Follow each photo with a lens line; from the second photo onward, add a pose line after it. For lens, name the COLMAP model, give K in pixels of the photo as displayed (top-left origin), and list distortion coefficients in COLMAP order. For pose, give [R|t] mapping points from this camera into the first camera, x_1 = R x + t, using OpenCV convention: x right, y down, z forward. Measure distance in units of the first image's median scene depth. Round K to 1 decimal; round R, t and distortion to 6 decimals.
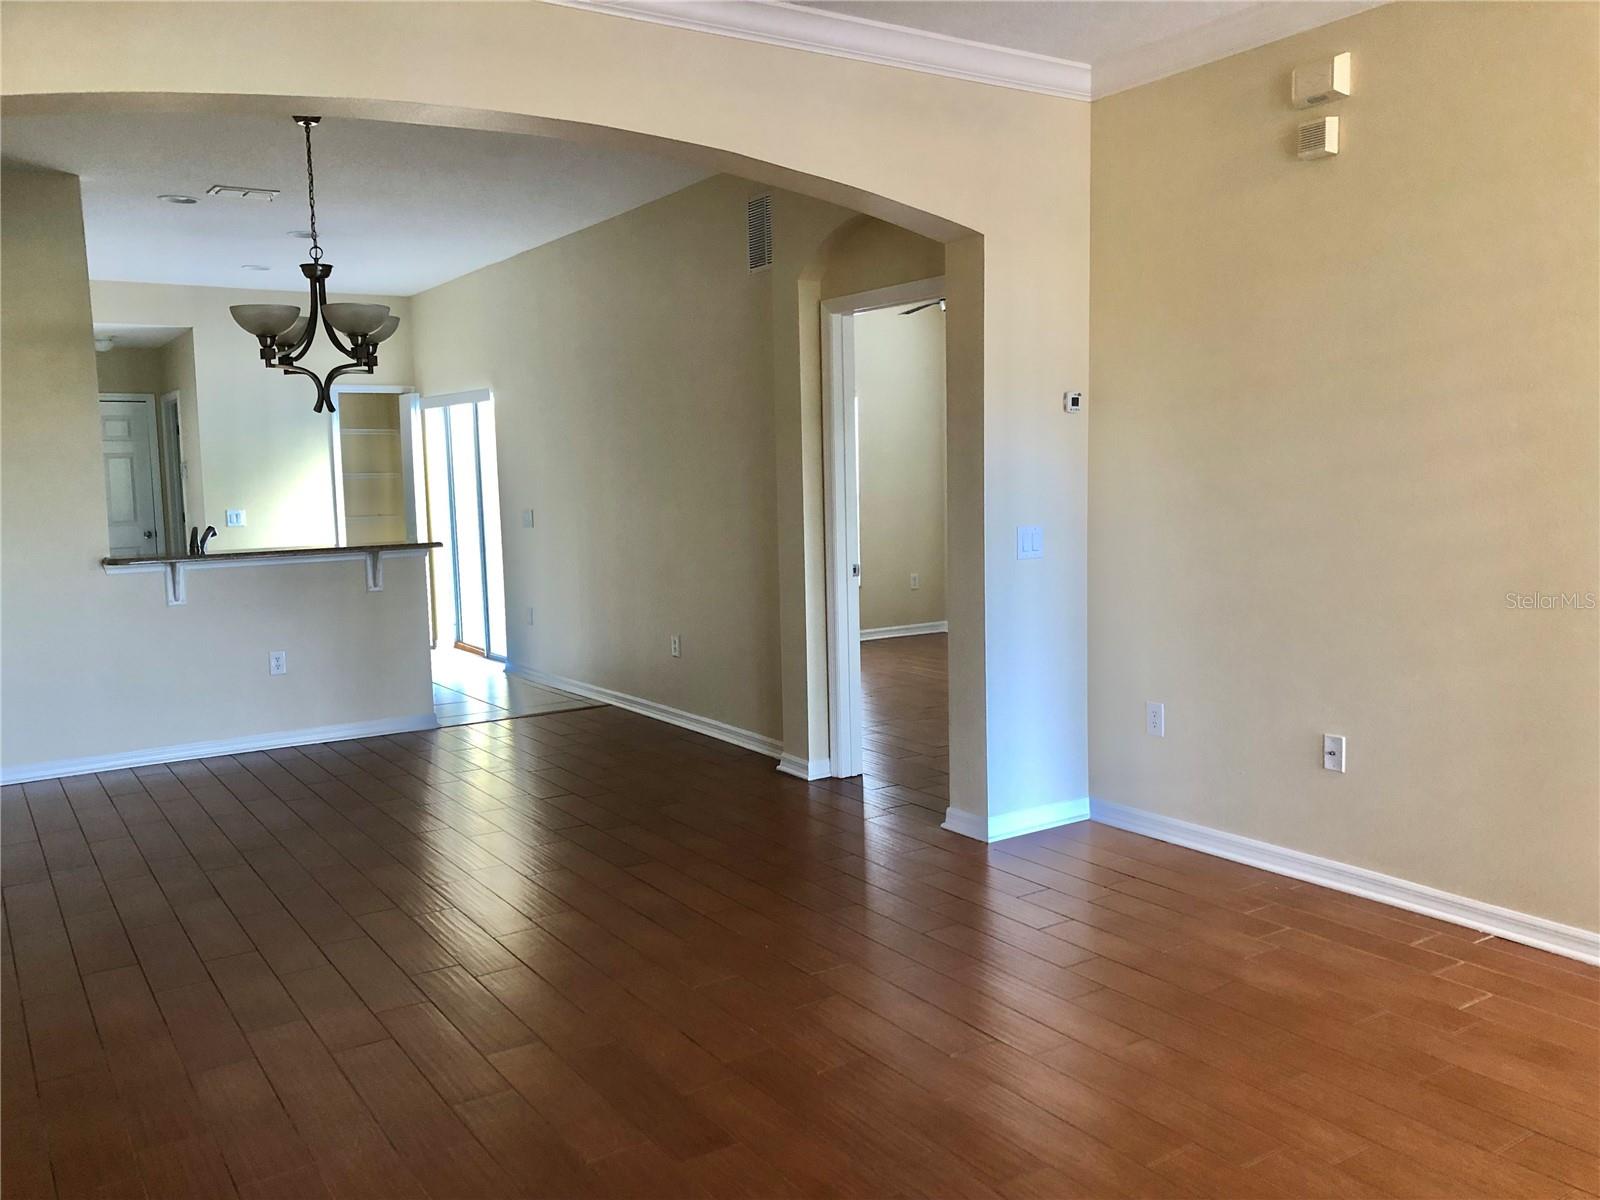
lens RADIAL K [[1309.7, 0, 809.9], [0, 1309.7, 601.5], [0, 0, 1]] dist [0.071253, -0.078762]
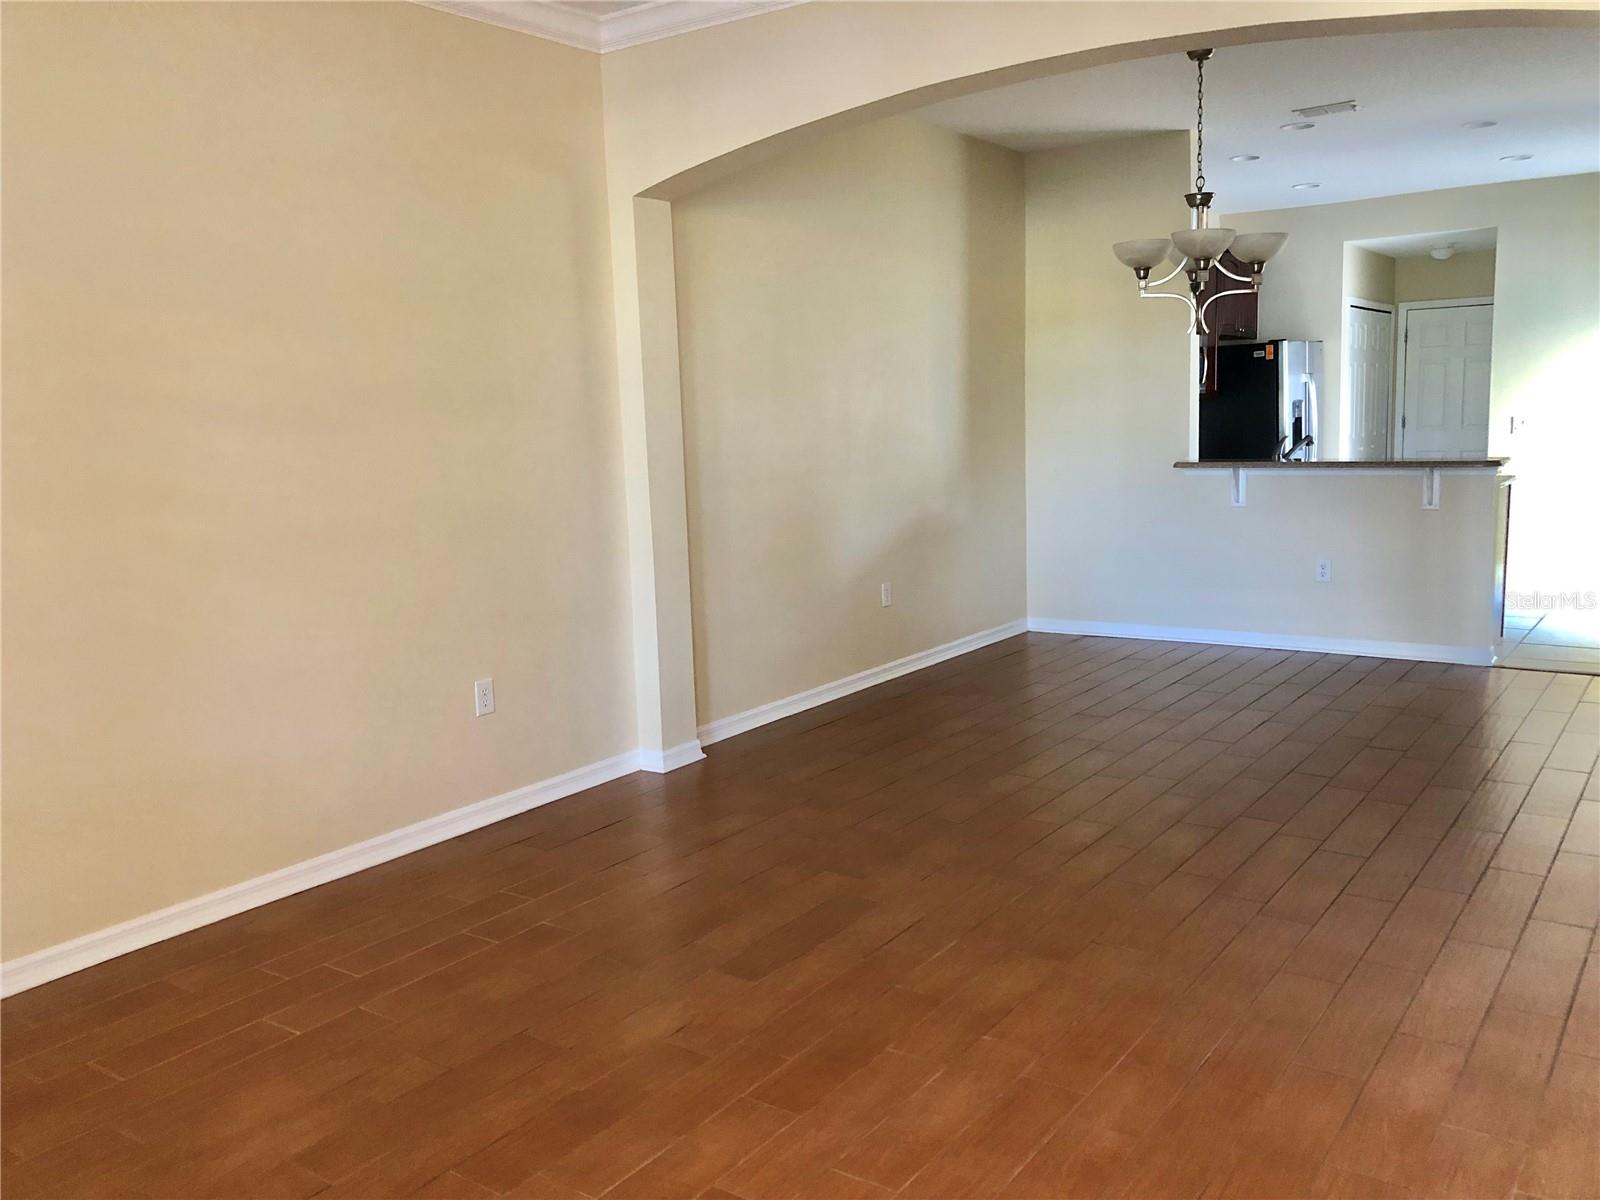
lens RADIAL K [[1309.7, 0, 809.9], [0, 1309.7, 601.5], [0, 0, 1]] dist [0.071253, -0.078762]
pose [[0.358688, 0.146479, -0.921893, 0.394695], [-0.070732, 0.989037, 0.129627, -0.033653], [0.930774, 0.018712, 0.365116, 0.238551]]
